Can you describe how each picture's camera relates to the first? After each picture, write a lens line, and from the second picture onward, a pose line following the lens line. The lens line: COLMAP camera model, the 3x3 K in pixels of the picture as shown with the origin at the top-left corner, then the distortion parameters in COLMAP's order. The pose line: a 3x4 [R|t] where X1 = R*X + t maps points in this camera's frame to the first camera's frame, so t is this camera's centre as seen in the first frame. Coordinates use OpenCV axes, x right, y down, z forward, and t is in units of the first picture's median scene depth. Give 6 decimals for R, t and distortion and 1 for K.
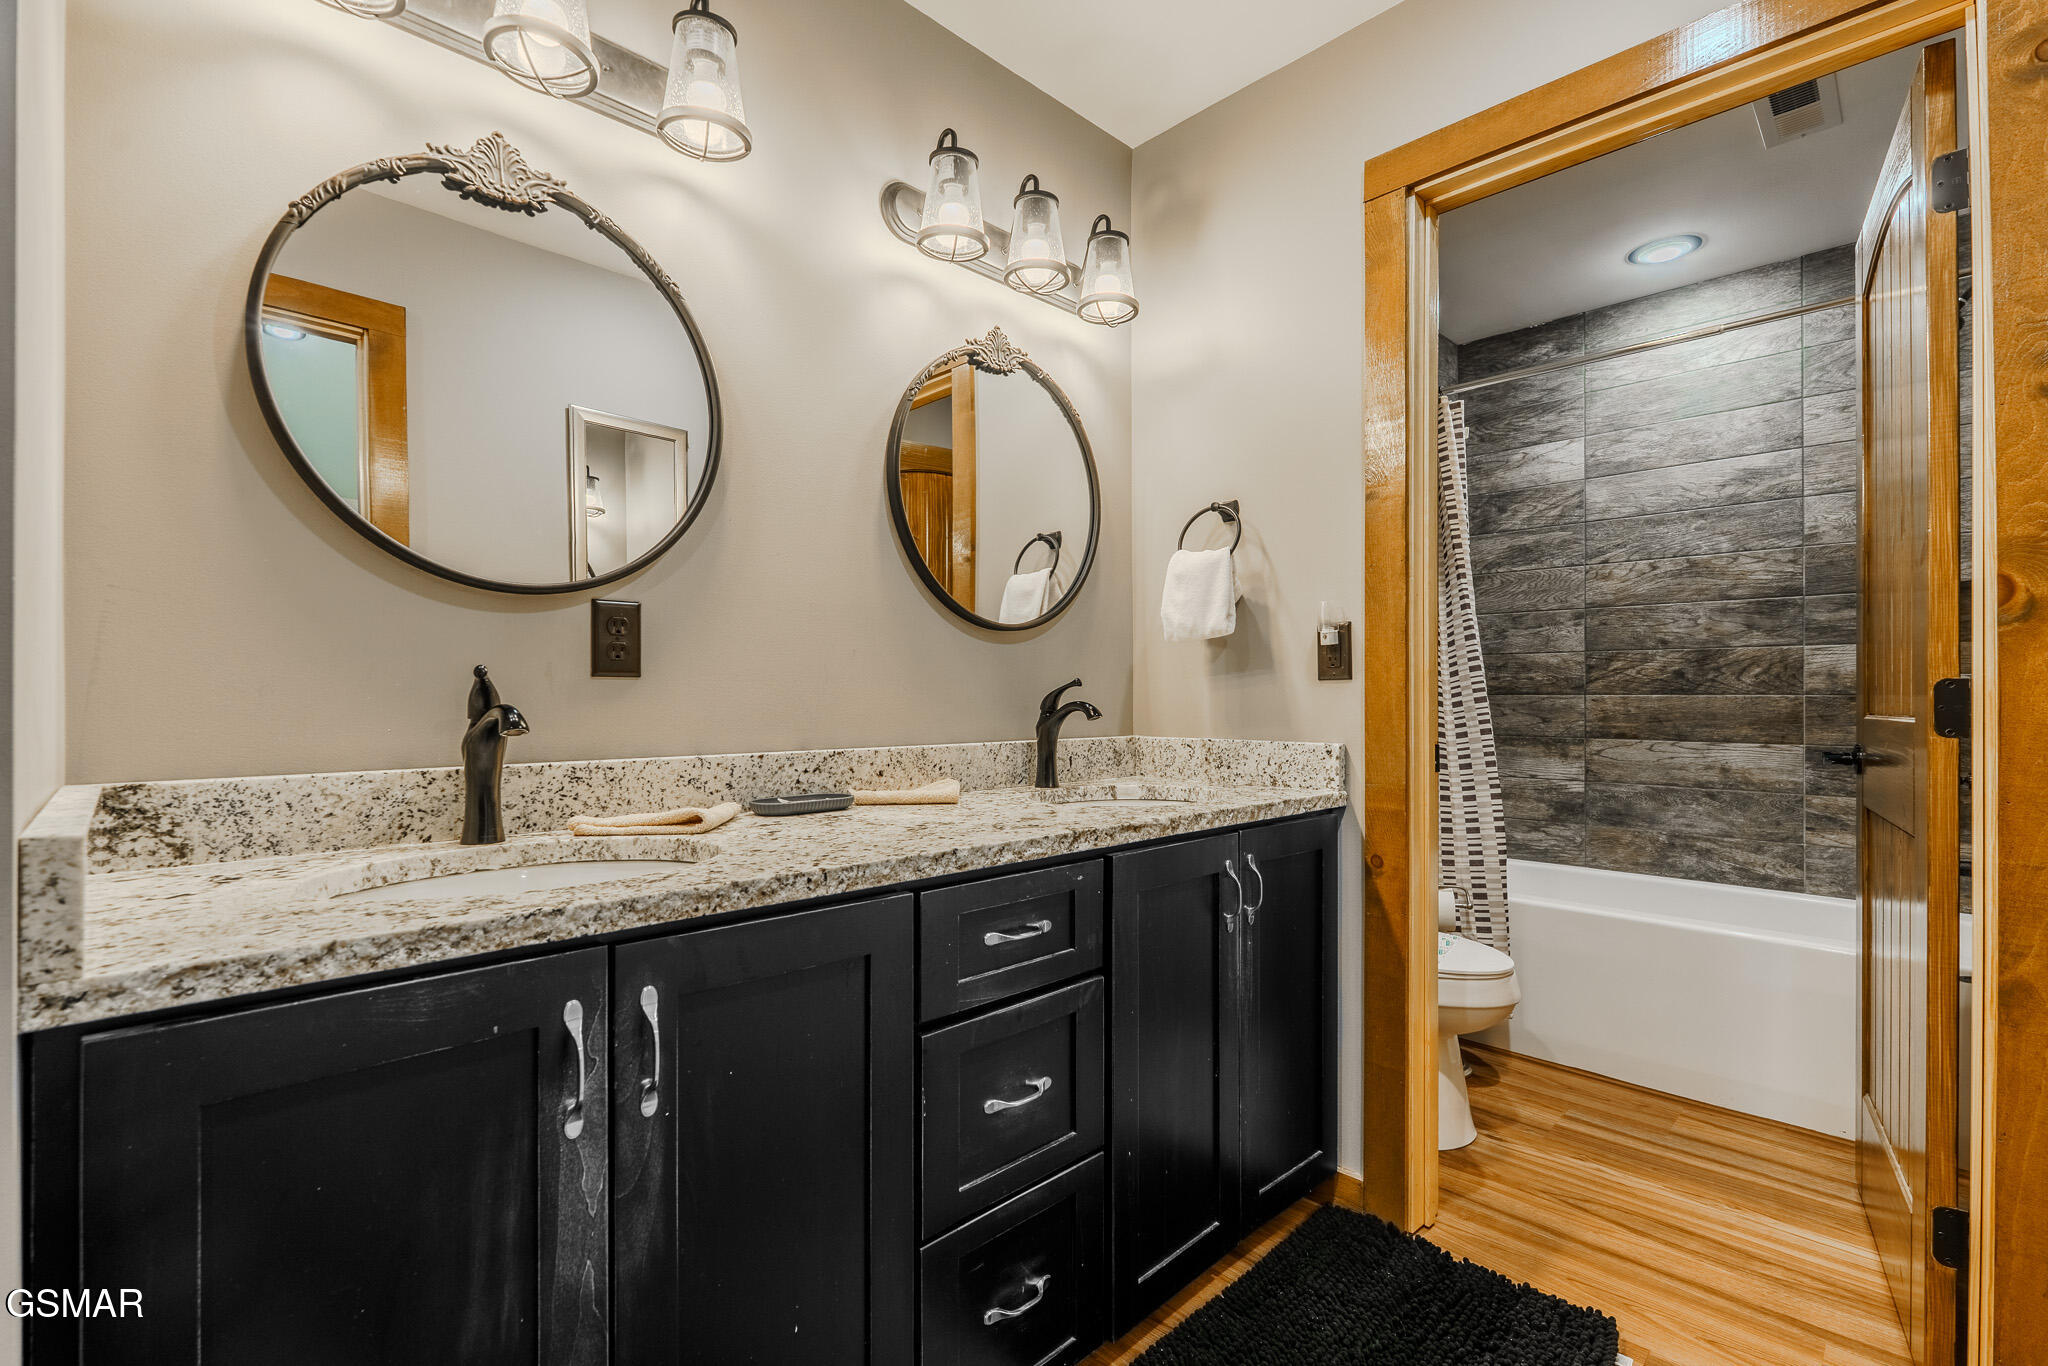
lens RADIAL K [[926.3, 0, 990.1], [0, 926.3, 689.8], [0, 0, 1]] dist [-0.008646, 0.000853]
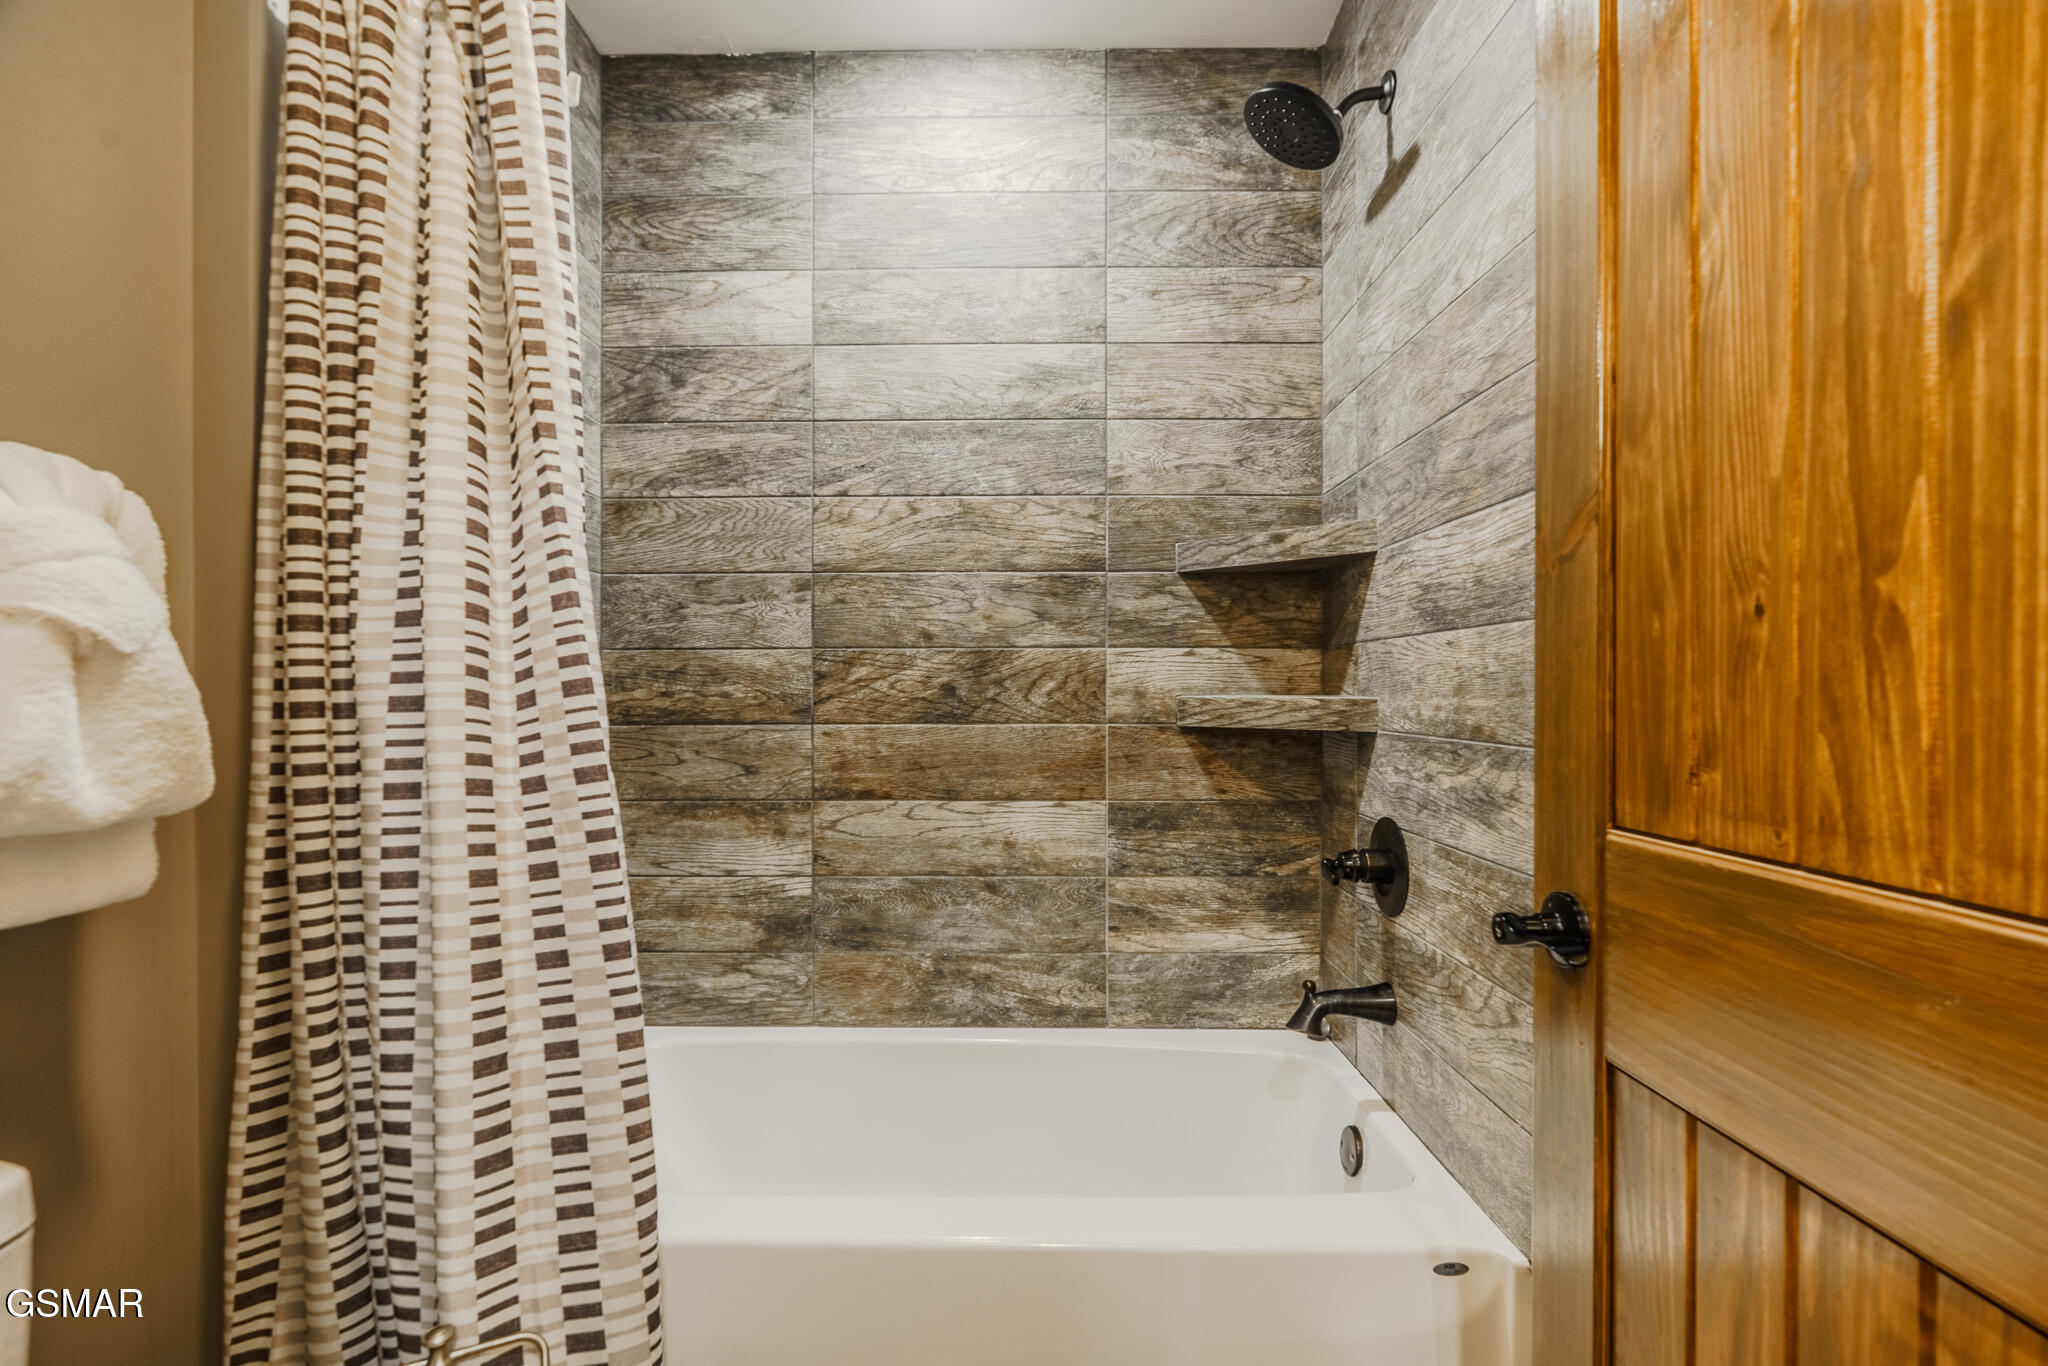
lens RADIAL K [[926.3, 0, 1016.7], [0, 926.3, 683.0], [0, 0, 1]] dist [-0.008646, 0.000853]
pose [[0.679903, -0.001159, 0.733301, 0.328688], [-0.000274, 0.999998, 0.001835, -0.022404], [-0.733302, -0.001449, 0.679902, 0.548055]]
